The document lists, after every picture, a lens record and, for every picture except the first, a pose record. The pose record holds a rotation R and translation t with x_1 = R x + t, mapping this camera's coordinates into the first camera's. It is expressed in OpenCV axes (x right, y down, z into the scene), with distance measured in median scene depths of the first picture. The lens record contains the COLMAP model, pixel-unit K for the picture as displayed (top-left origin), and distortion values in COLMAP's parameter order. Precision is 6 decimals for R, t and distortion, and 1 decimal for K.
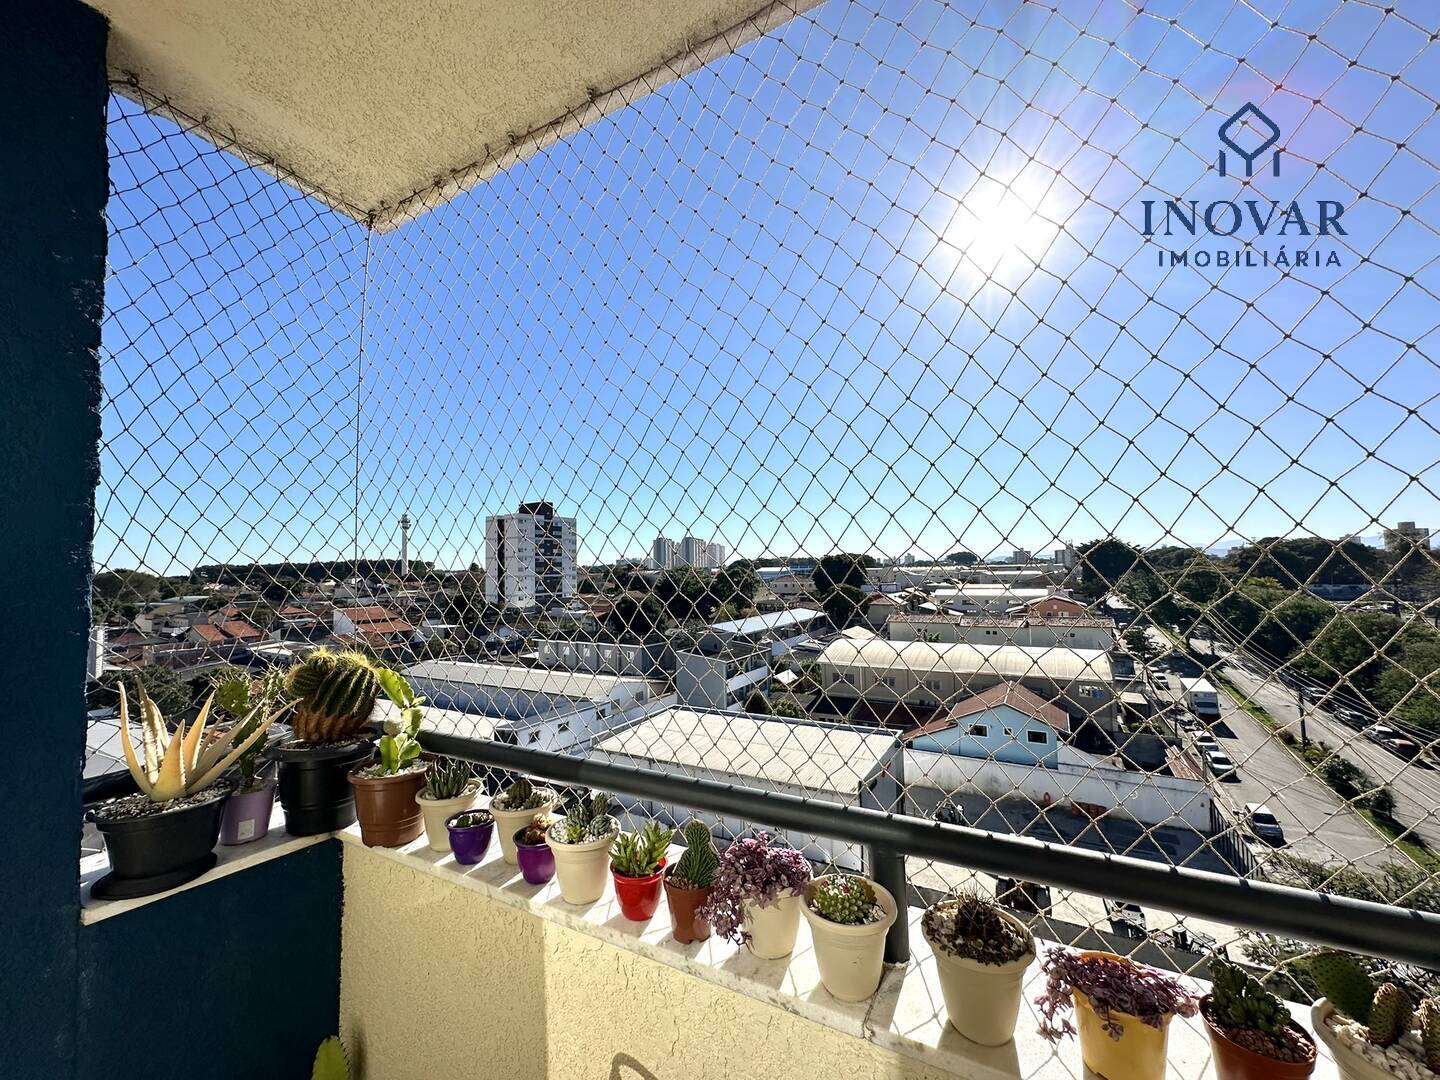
lens RADIAL K [[575.2, 0, 719.4], [0, 575.2, 539.8], [0, 0, 1]] dist [-0.003542, 0.000666]
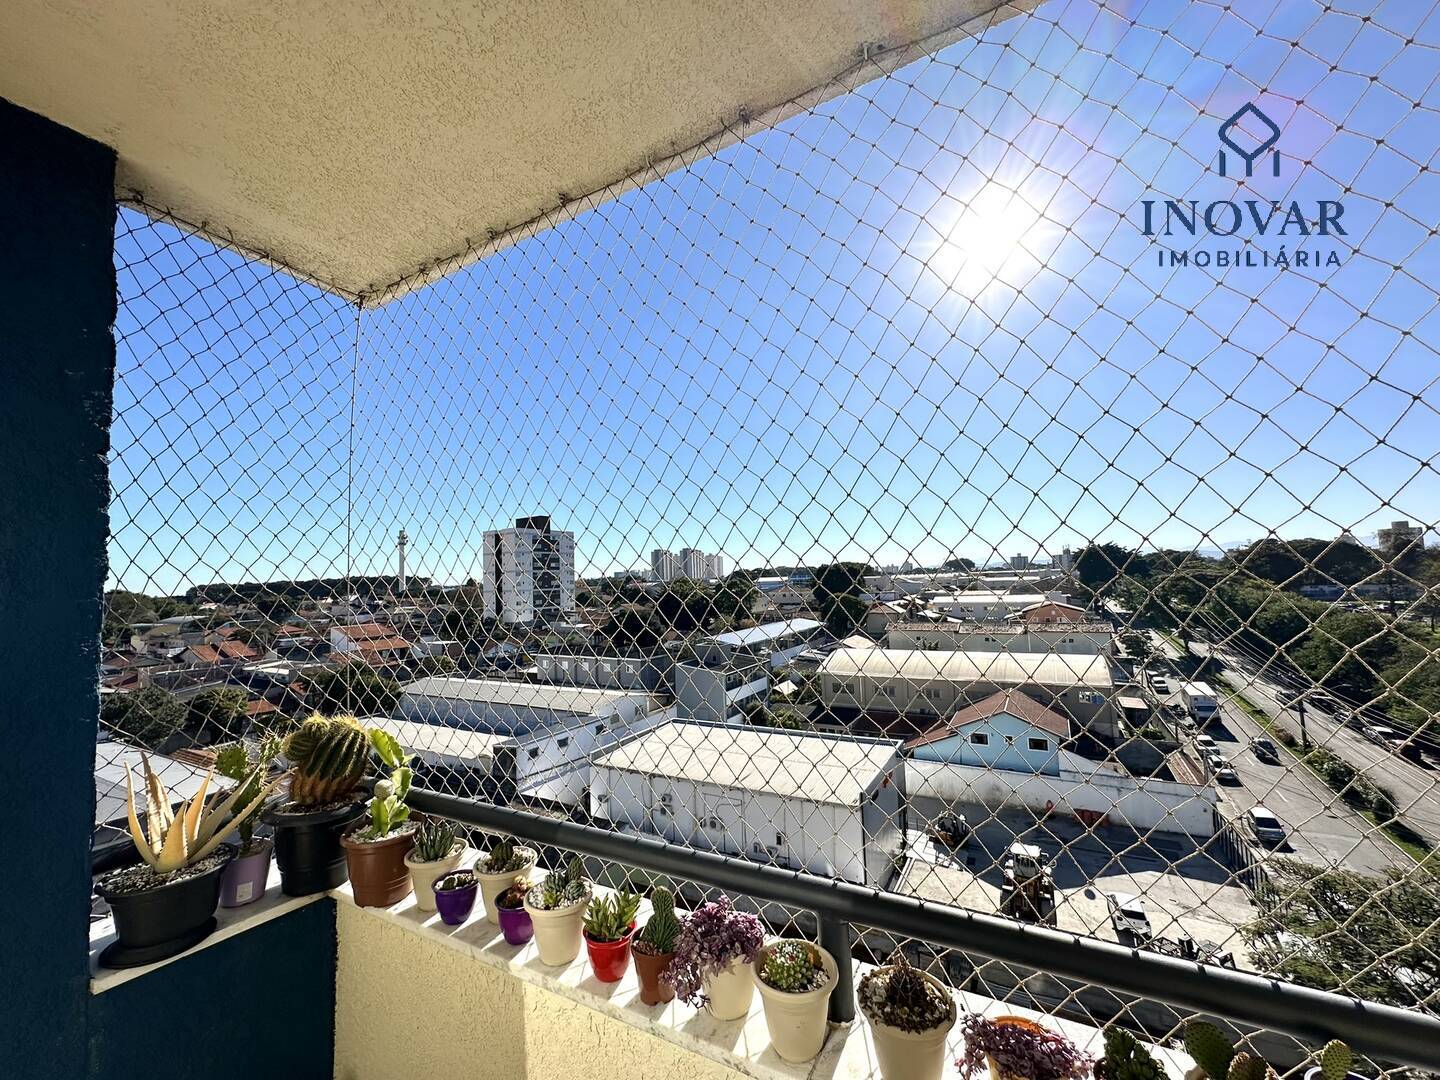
lens RADIAL K [[575.2, 0, 719.4], [0, 575.2, 539.8], [0, 0, 1]] dist [-0.003542, 0.000666]
pose [[0.999856, -0.016547, 0.003780, 0.059762], [0.016611, 0.999703, -0.017818, -0.114666], [-0.003484, 0.017878, 0.999834, -0.074768]]
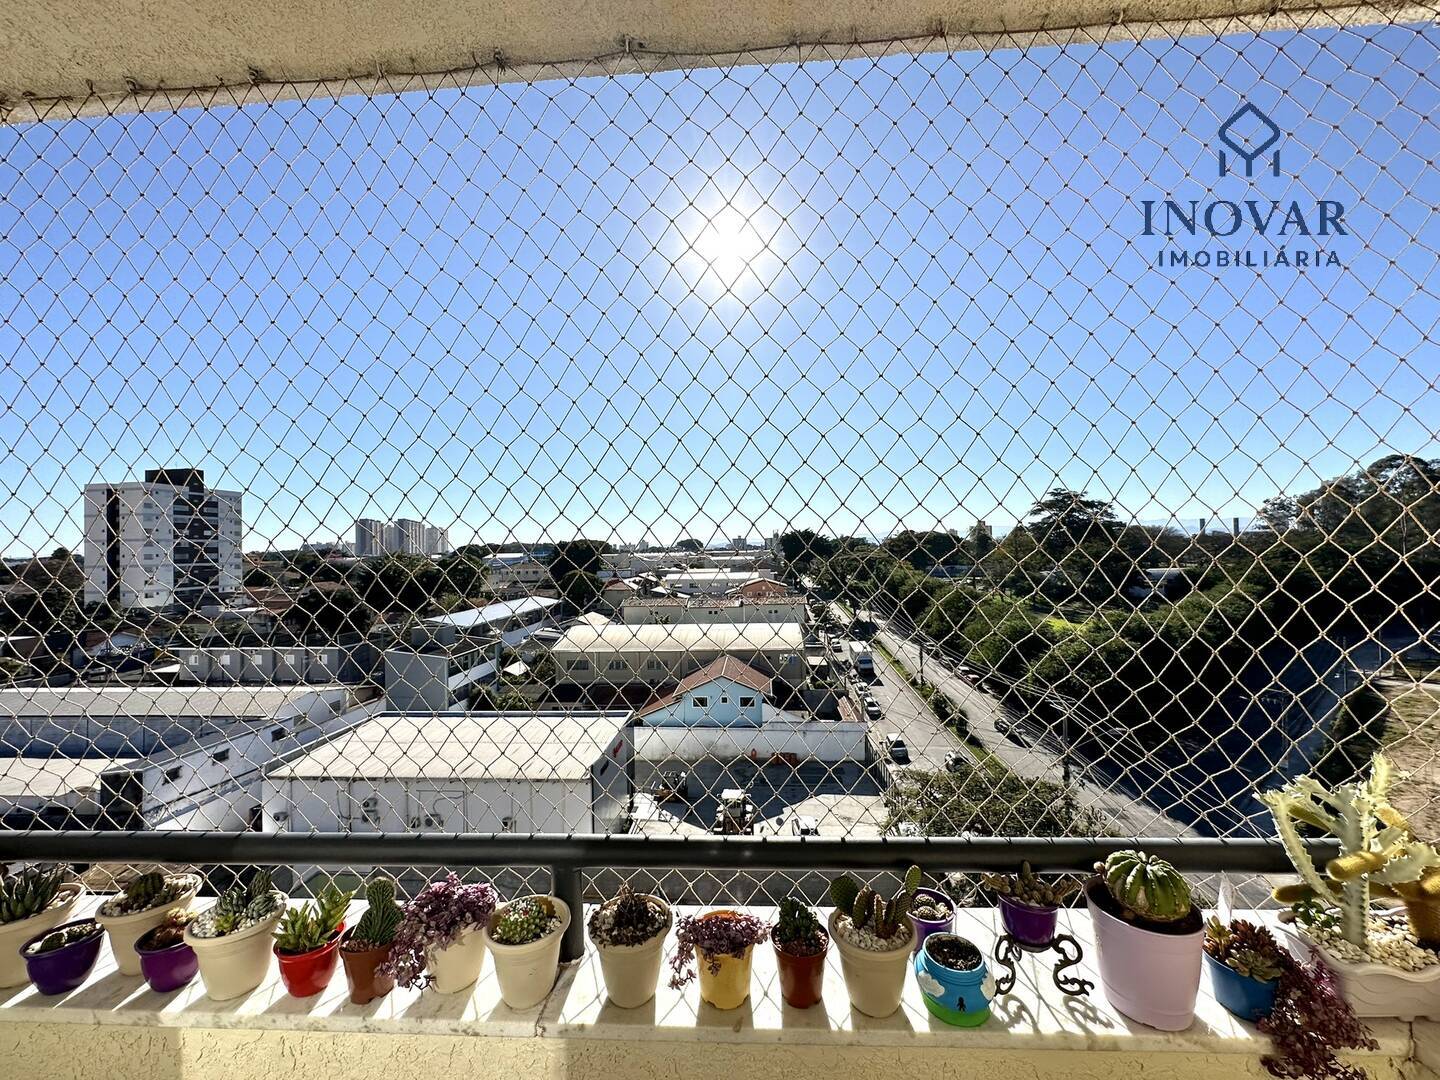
lens RADIAL K [[576.4, 0, 721.0], [0, 576.4, 539.4], [0, 0, 1]] dist [-0.004076, 0.000755]
pose [[0.899663, 0.009196, 0.436487, 0.042108], [-0.019901, 0.999603, 0.019957, -0.107133], [-0.436130, -0.026641, 0.899489, -0.117619]]
